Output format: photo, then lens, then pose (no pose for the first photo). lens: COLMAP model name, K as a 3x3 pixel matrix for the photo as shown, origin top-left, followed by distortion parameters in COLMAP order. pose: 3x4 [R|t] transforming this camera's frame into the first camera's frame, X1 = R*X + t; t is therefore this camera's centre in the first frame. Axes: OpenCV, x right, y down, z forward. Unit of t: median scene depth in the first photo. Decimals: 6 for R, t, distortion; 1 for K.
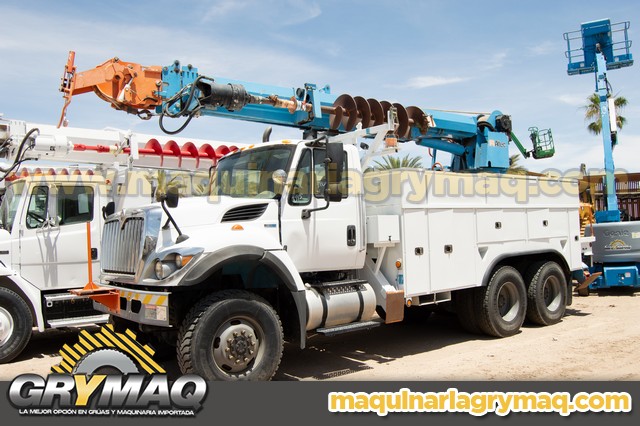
lens RADIAL K [[544.6, 0, 320.0], [0, 544.6, 213.0], [0, 0, 1]] dist [-0.097306, 0.048191]
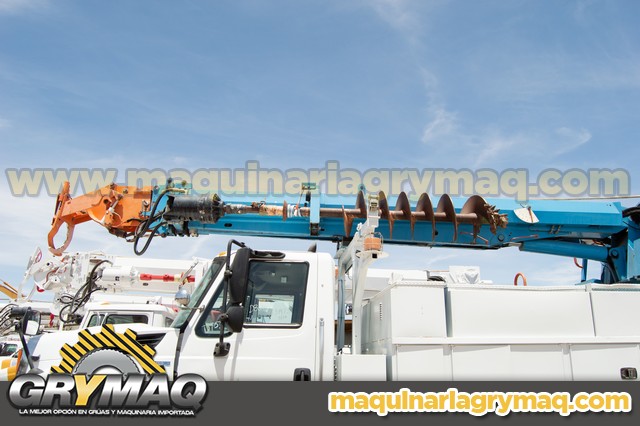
lens RADIAL K [[503.4, 0, 320.0], [0, 503.4, 213.0], [0, 0, 1]] dist [-0.085619, 0.012521]
pose [[0.844828, -0.119563, -0.521507, 0.368808], [-0.019402, 0.967224, -0.253182, -0.006603], [0.534685, 0.224014, 0.814819, 0.397485]]
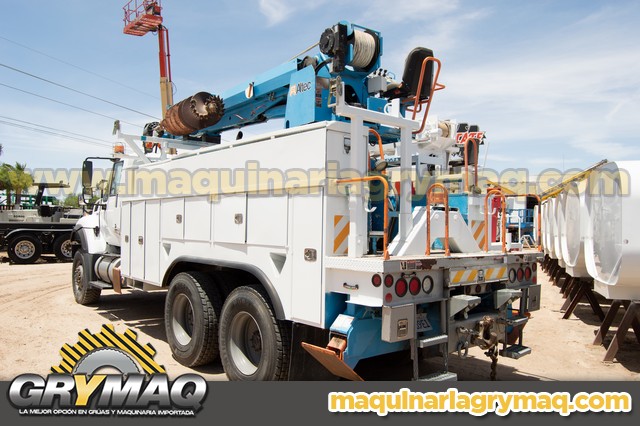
lens RADIAL K [[503.4, 0, 320.0], [0, 503.4, 213.0], [0, 0, 1]] dist [-0.085619, 0.012521]
pose [[0.035871, 0.015113, -0.999242, 1.154753], [0.021446, 0.999644, 0.015889, 0.007457], [0.999126, -0.022000, 0.035534, 1.274696]]
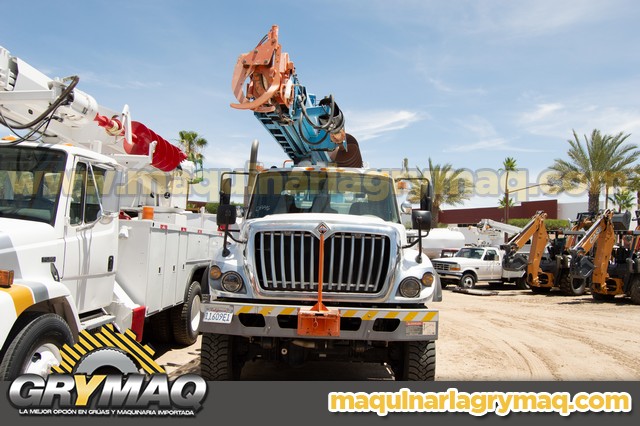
lens RADIAL K [[503.4, 0, 320.0], [0, 503.4, 213.0], [0, 0, 1]] dist [-0.085619, 0.012521]
pose [[0.625859, 0.108960, 0.772288, -0.809622], [-0.088136, 0.993731, -0.068778, 0.029695], [-0.774941, -0.025021, 0.631539, 0.360367]]
